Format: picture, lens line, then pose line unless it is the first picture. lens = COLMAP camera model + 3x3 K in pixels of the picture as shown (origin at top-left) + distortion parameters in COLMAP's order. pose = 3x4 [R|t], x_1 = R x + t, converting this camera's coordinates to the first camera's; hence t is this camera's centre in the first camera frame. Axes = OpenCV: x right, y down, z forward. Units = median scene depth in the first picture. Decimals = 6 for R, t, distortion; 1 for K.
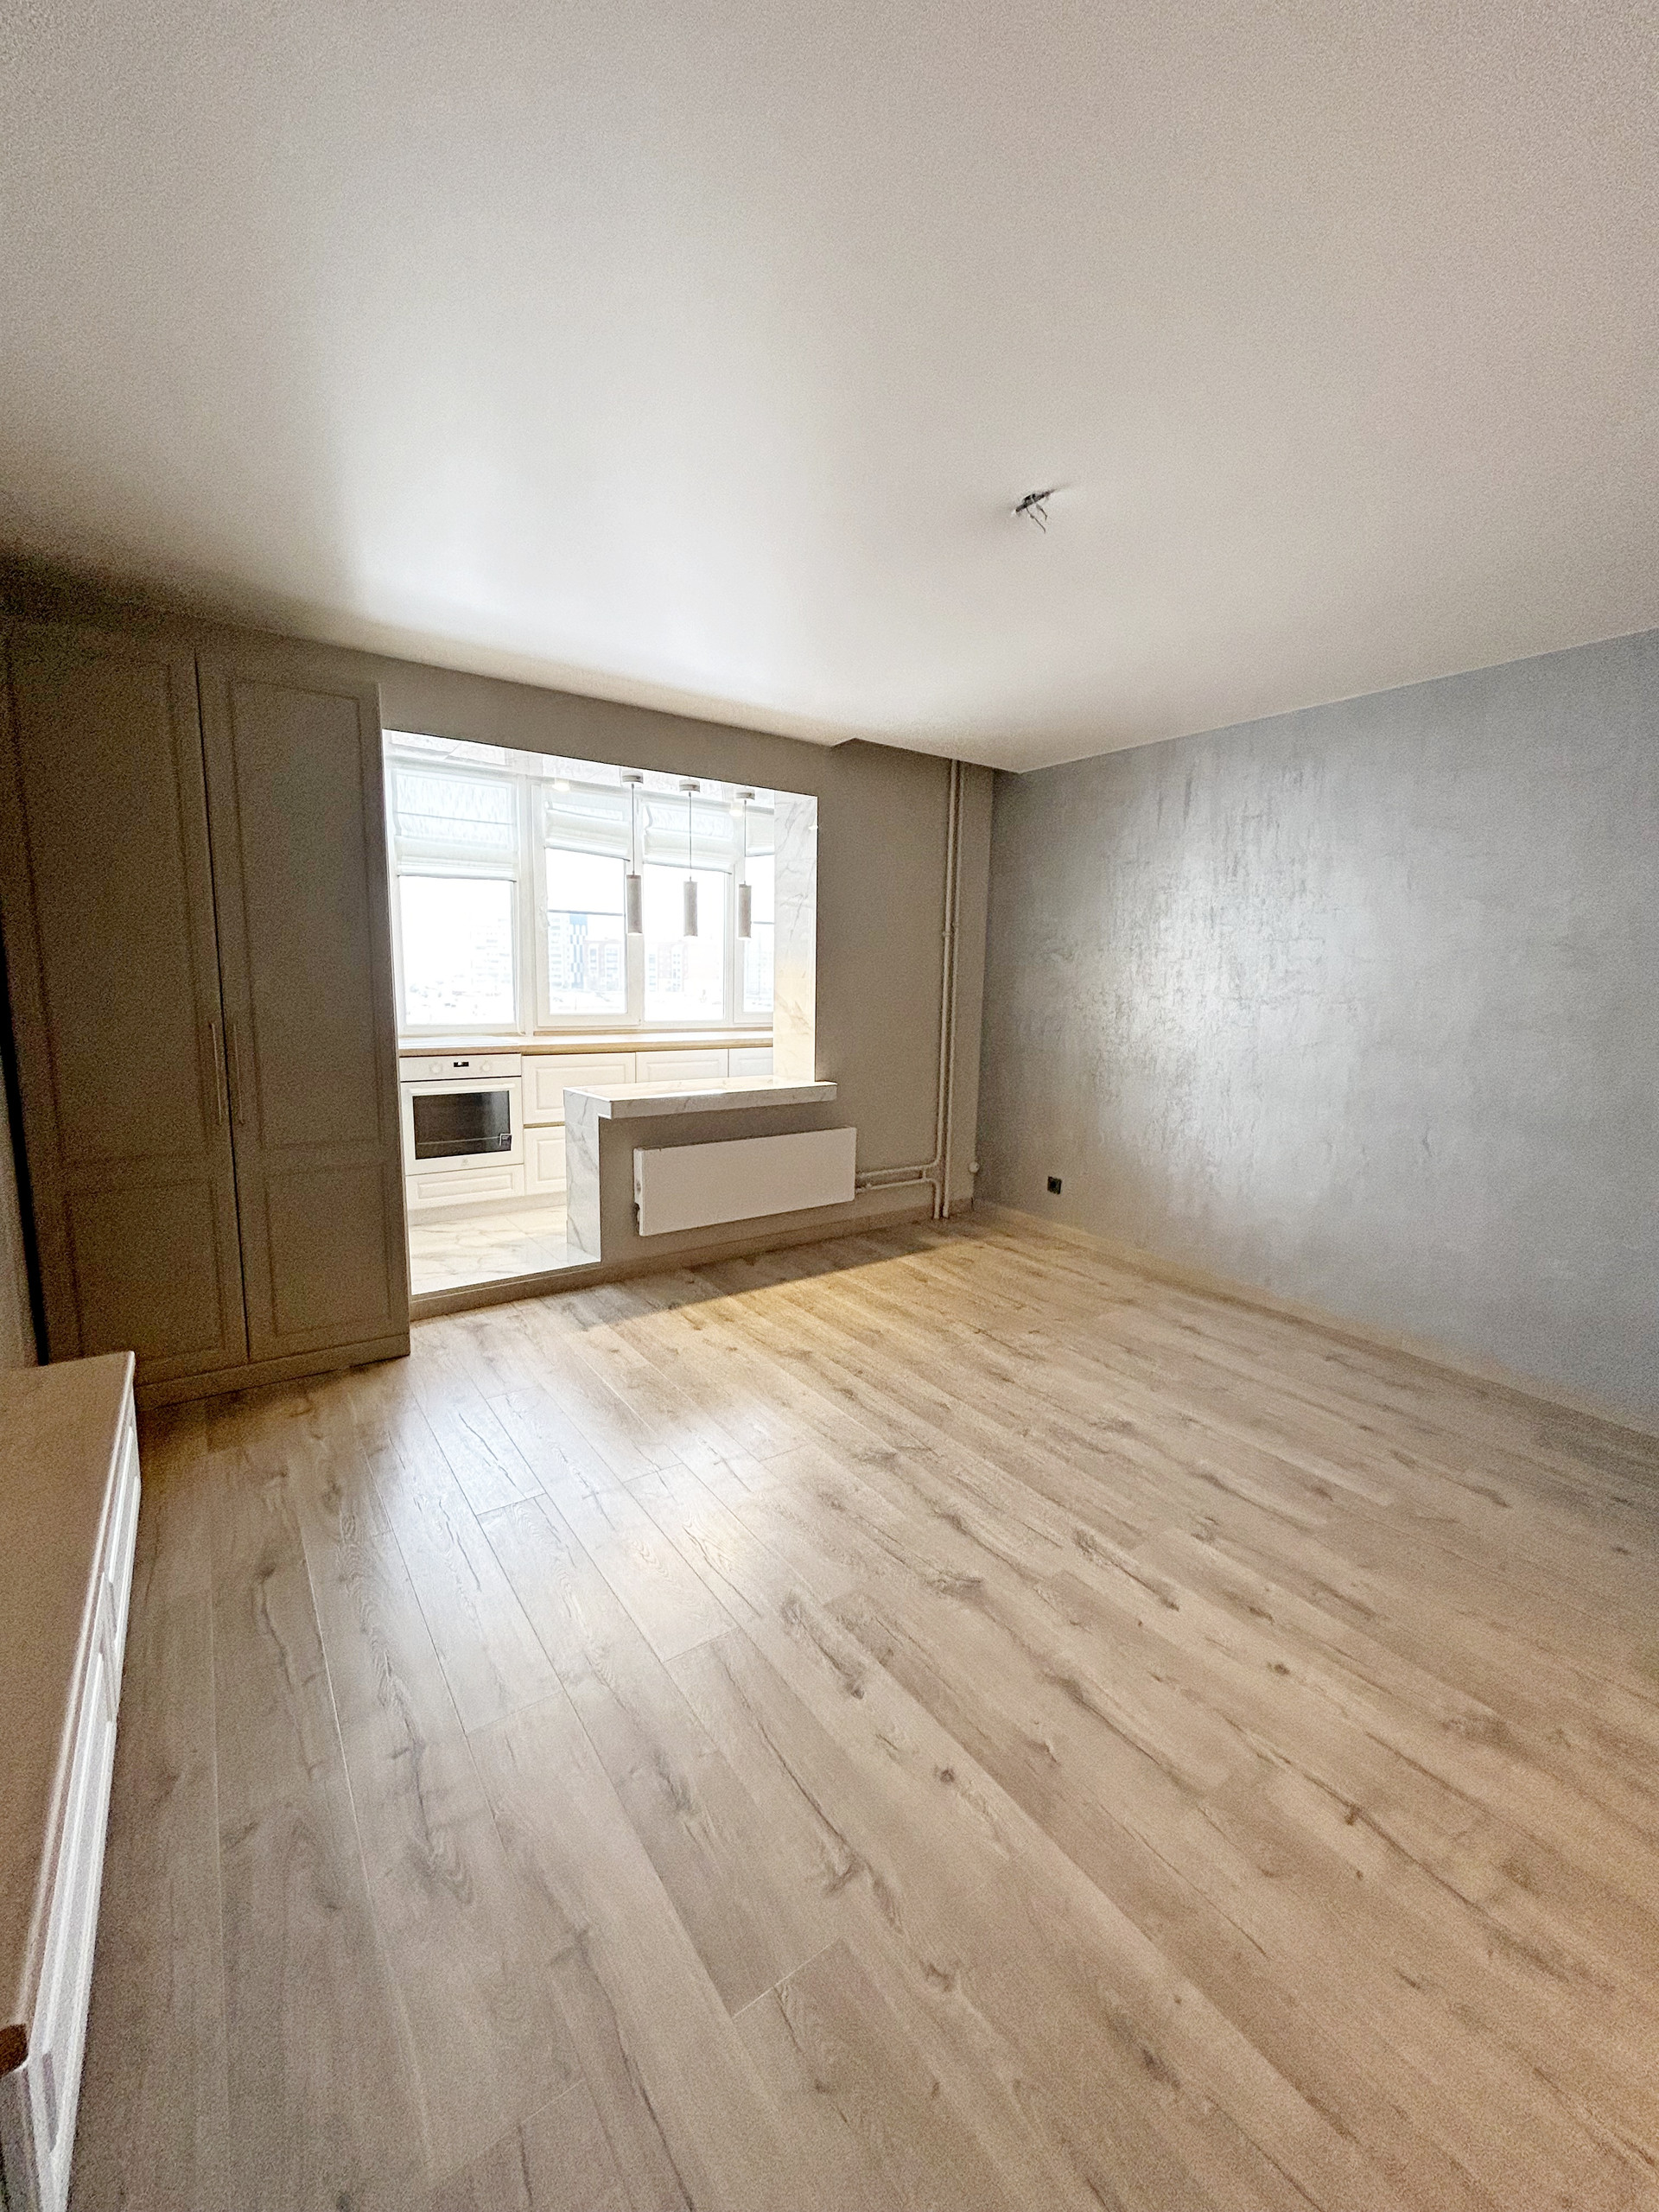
lens RADIAL K [[884.6, 0, 837.6], [0, 884.6, 1100.0], [0, 0, 1]] dist [0.000334, -0.000081]
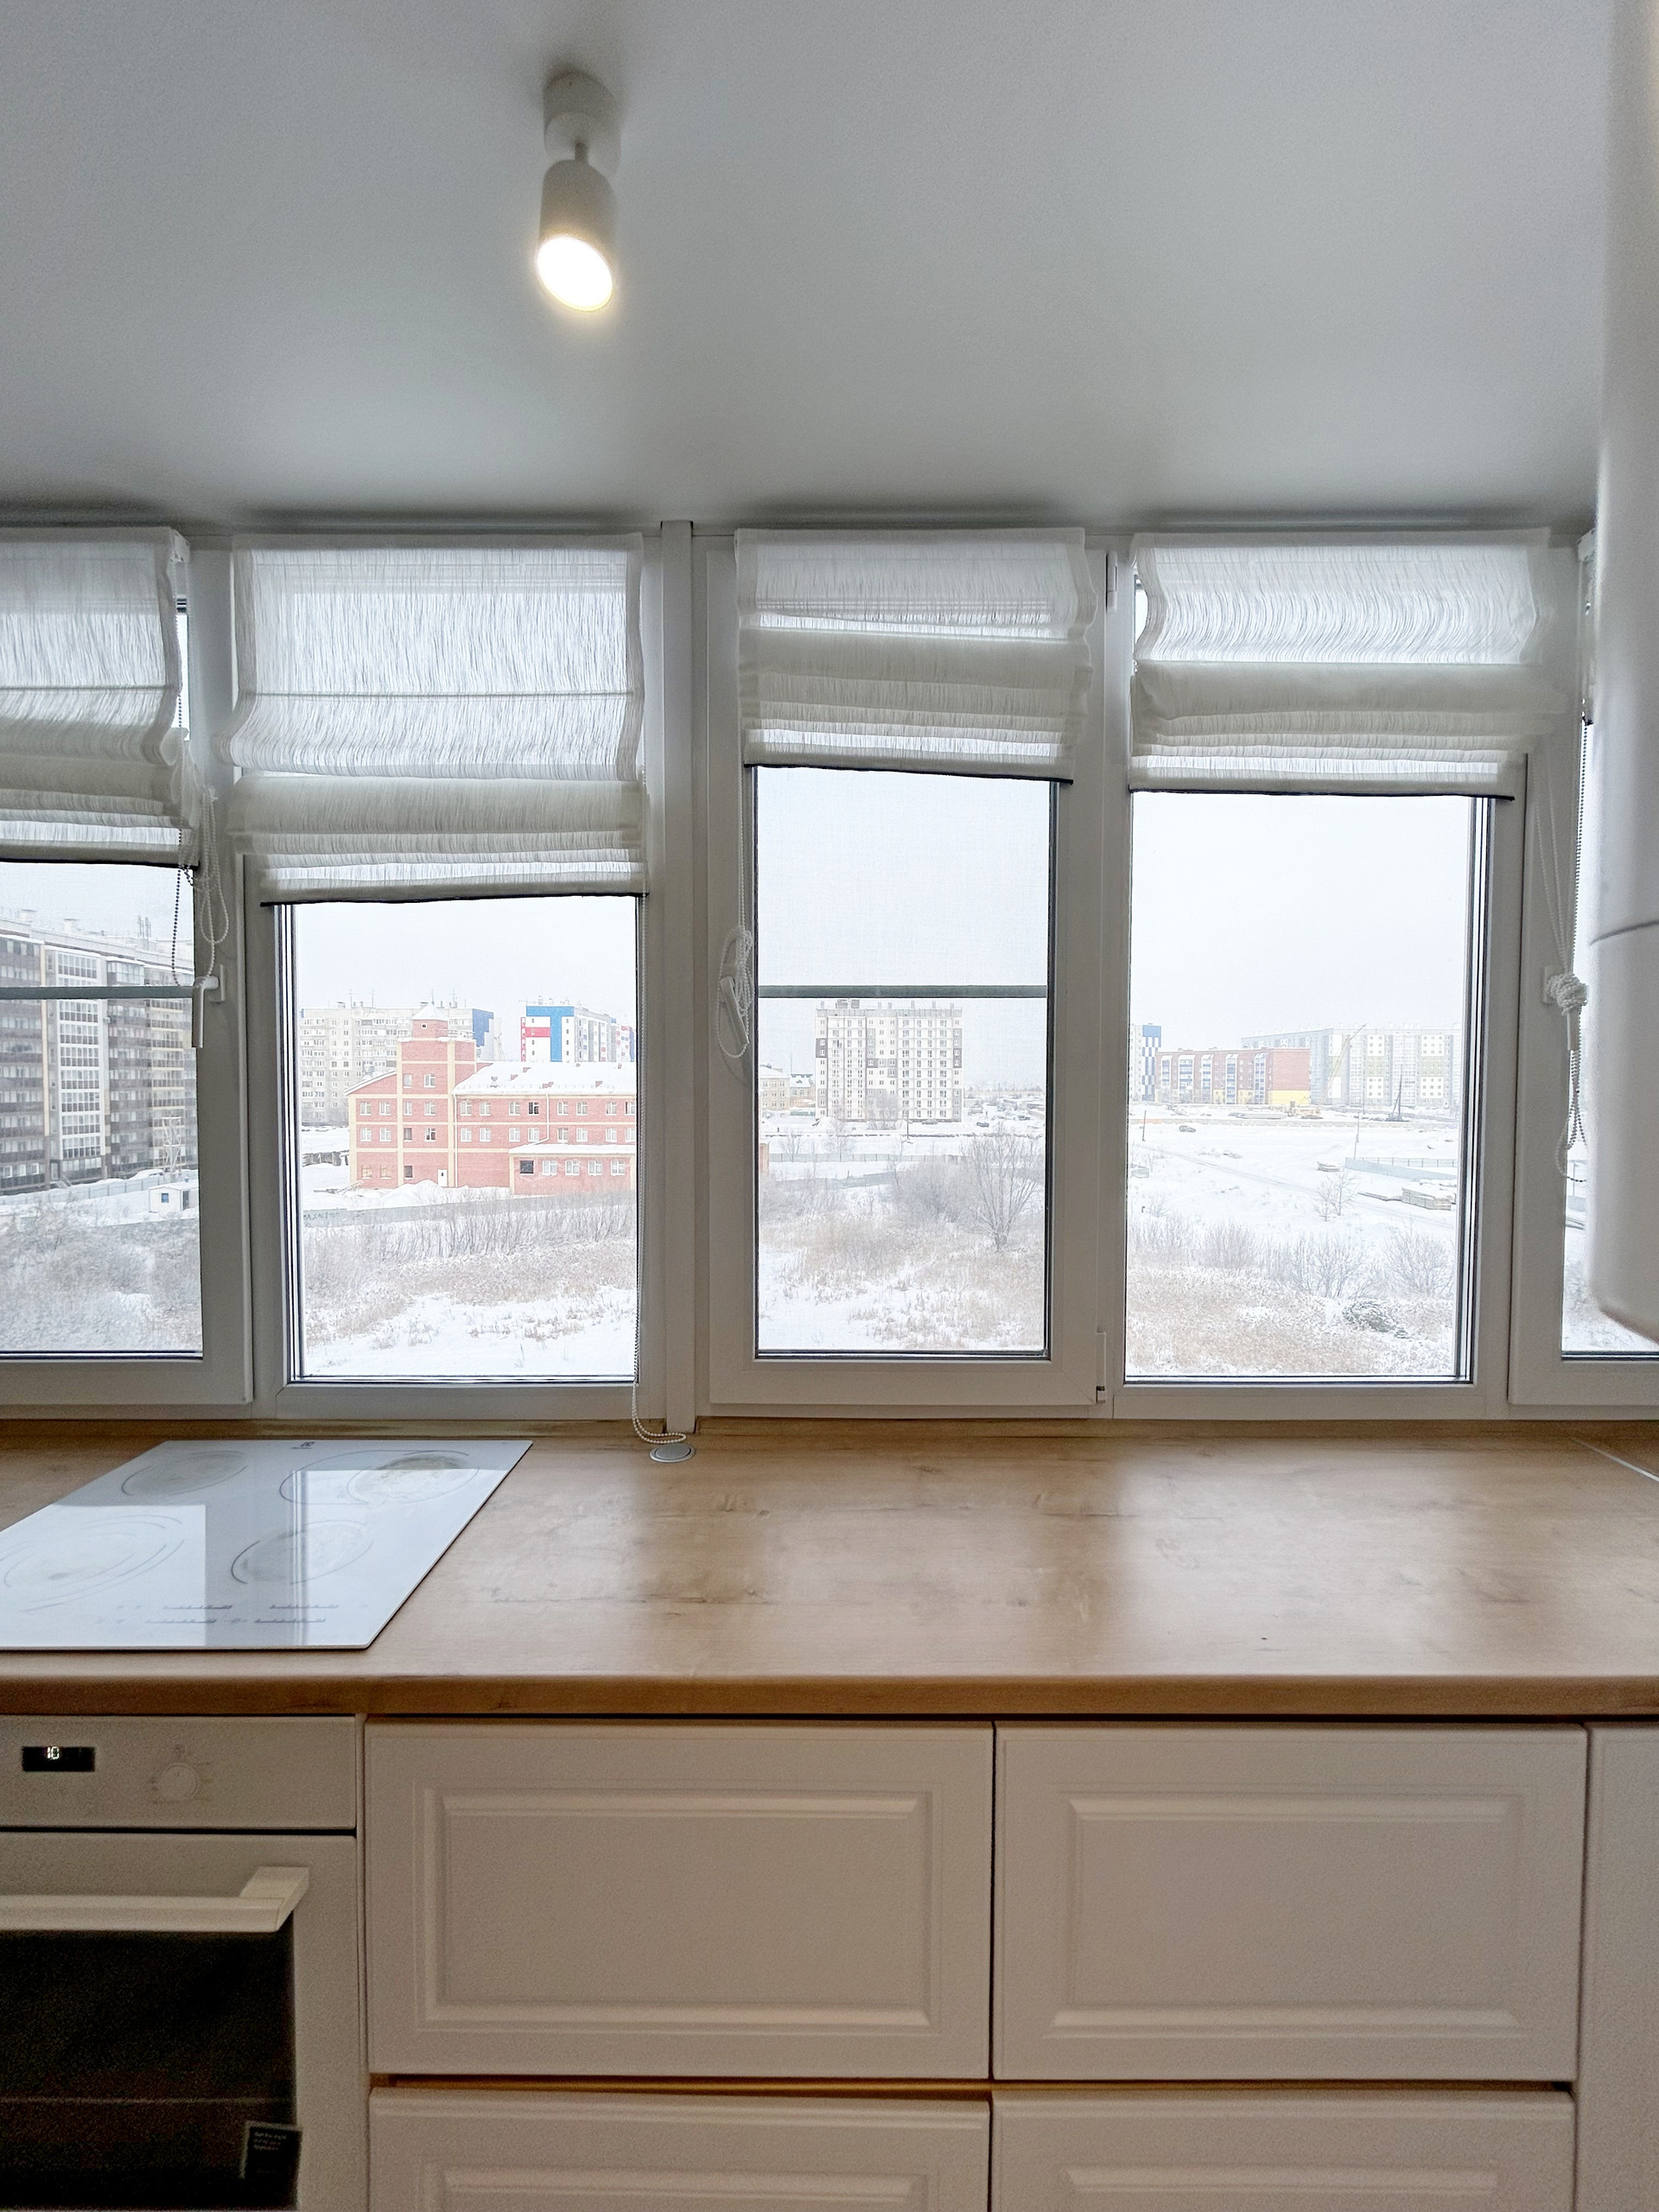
lens RADIAL K [[884.6, 0, 839.4], [0, 884.6, 1103.1], [0, 0, 1]] dist [0.000334, -0.000081]
pose [[0.813922, -0.004008, -0.580960, -0.197548], [-0.067287, 0.992597, -0.101116, -0.206965], [0.577064, 0.121392, 0.807627, 1.081847]]
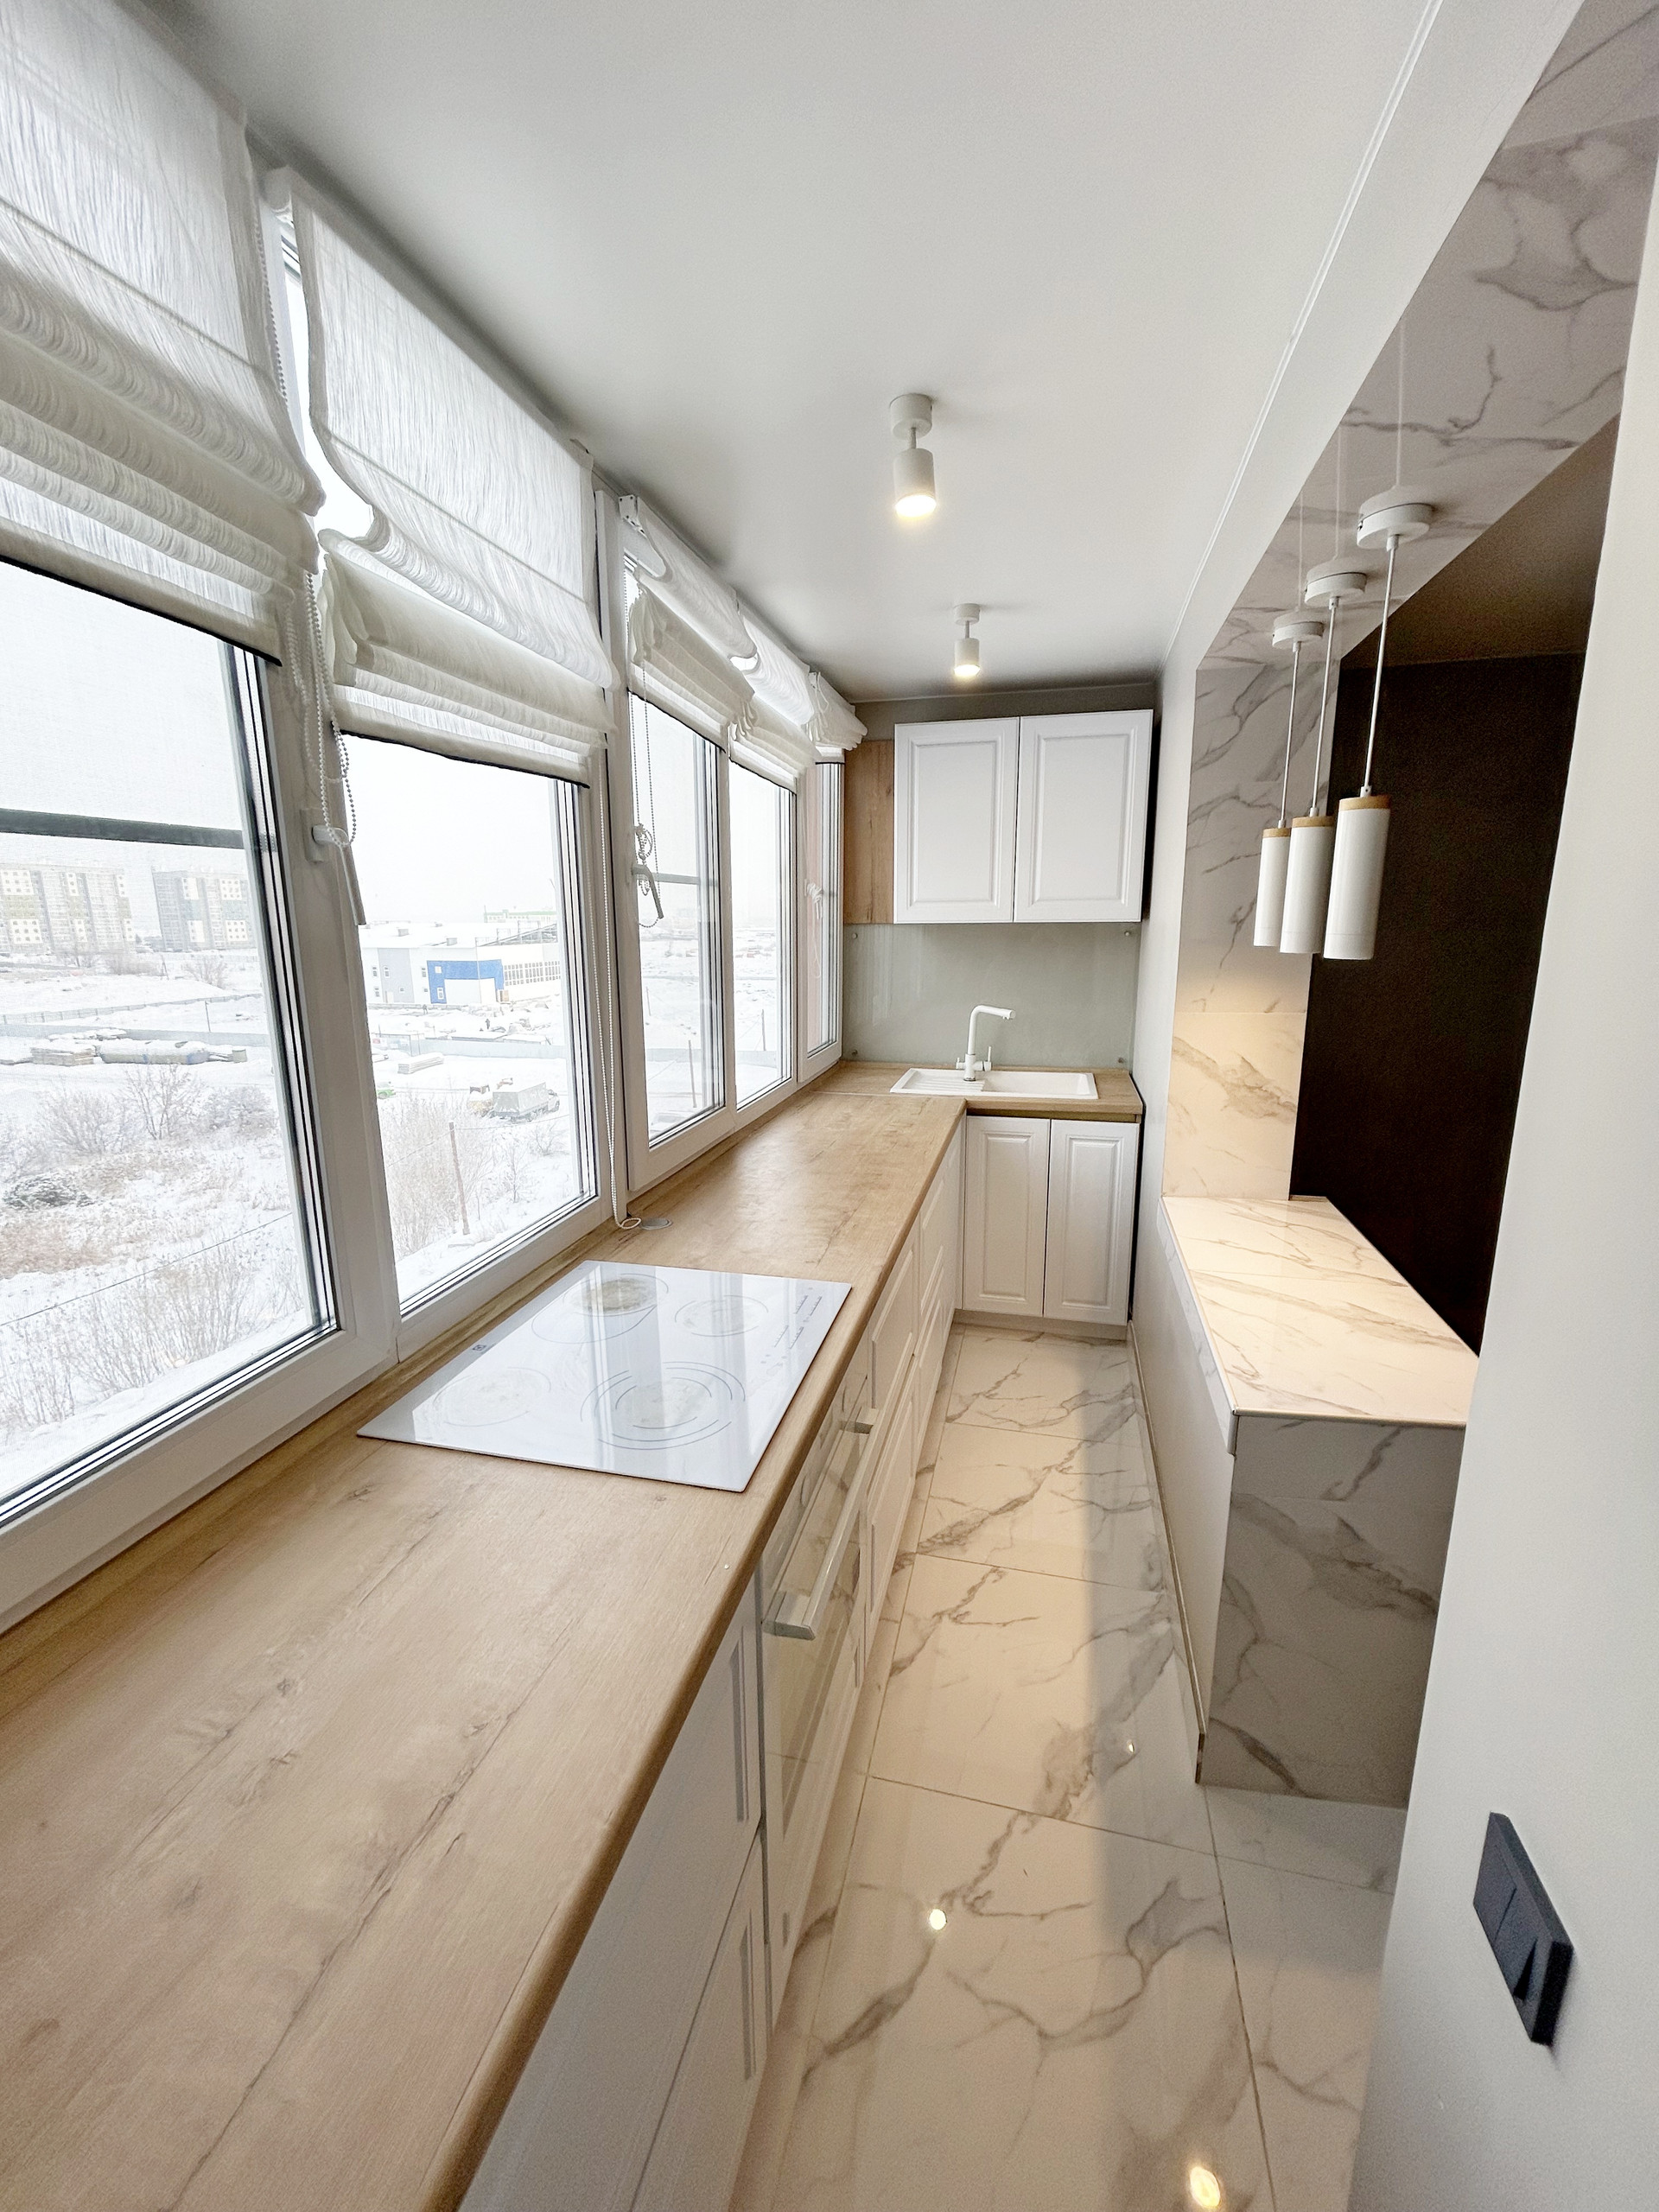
lens RADIAL K [[884.6, 0, 827.4], [0, 884.6, 1108.4], [0, 0, 1]] dist [0.000334, -0.000081]
pose [[0.763058, -0.163478, 0.625314, -0.694904], [0.115500, 0.986401, 0.116935, -0.207132], [-0.635926, -0.017004, 0.771562, 0.909001]]
